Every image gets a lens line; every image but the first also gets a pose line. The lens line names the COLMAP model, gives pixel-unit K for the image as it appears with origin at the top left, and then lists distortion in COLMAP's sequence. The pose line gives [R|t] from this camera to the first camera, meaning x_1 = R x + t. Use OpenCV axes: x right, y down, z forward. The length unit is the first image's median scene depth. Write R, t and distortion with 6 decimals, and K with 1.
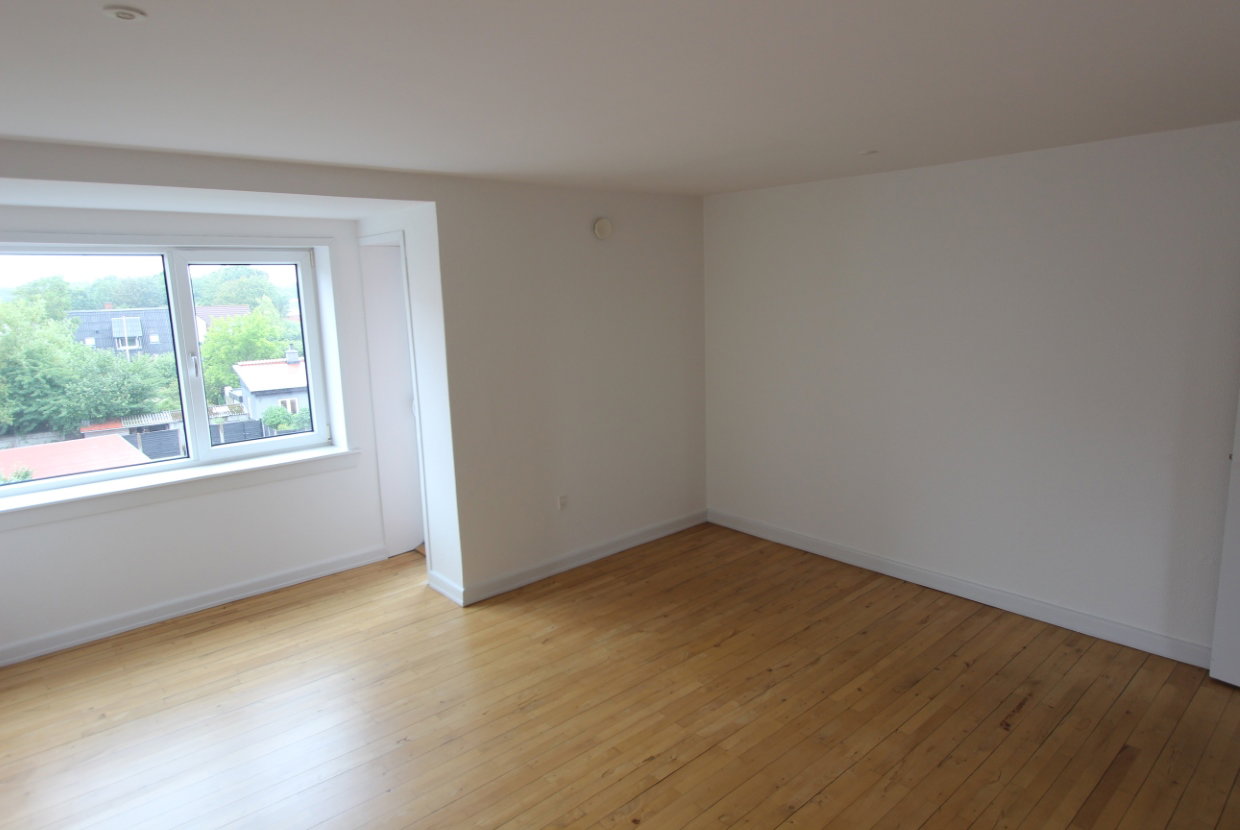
lens RADIAL K [[734.0, 0, 620.0], [0, 734.0, 415.0], [0, 0, 1]] dist [0.000526, -0.000174]
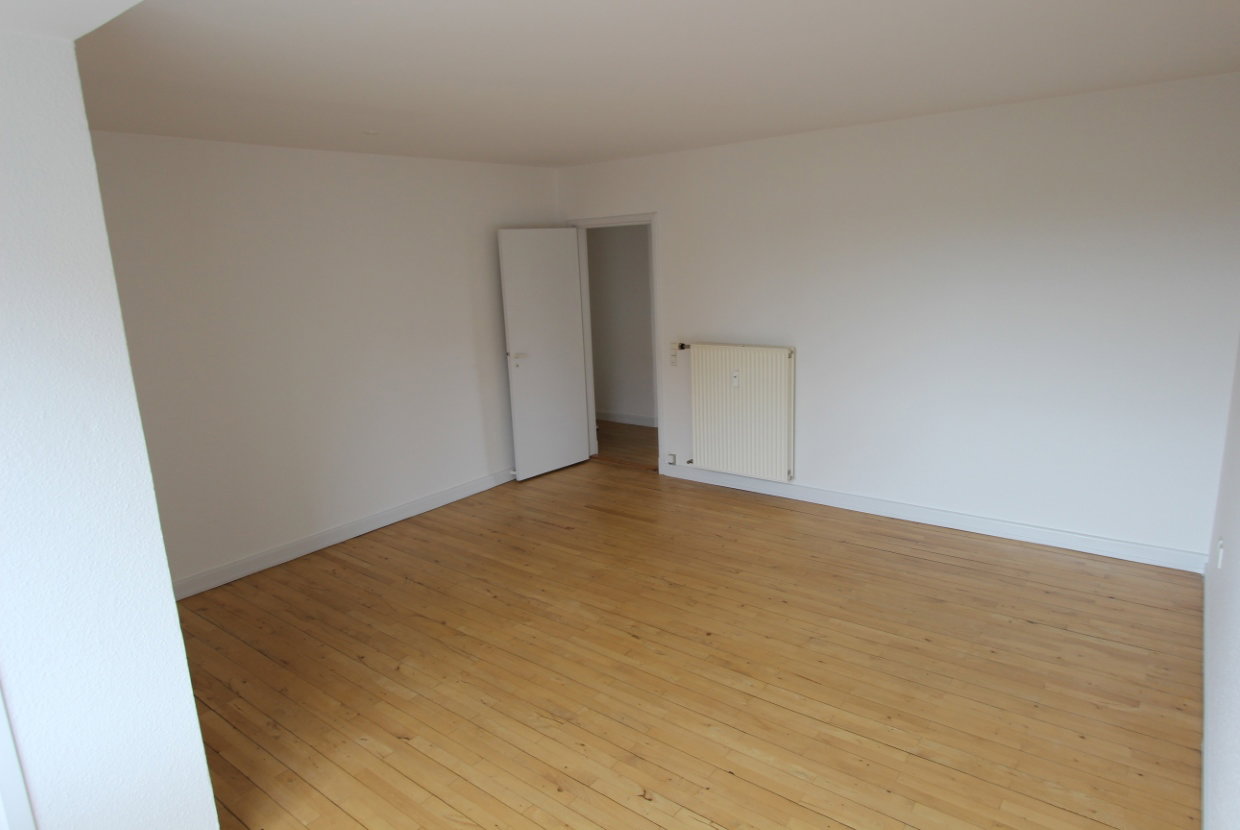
lens RADIAL K [[734.0, 0, 620.0], [0, 734.0, 415.0], [0, 0, 1]] dist [0.000526, -0.000174]
pose [[-0.172118, -0.181712, 0.968172, -0.174200], [0.217958, 0.951454, 0.217323, -0.023890], [-0.960661, 0.248426, -0.124156, 0.179054]]
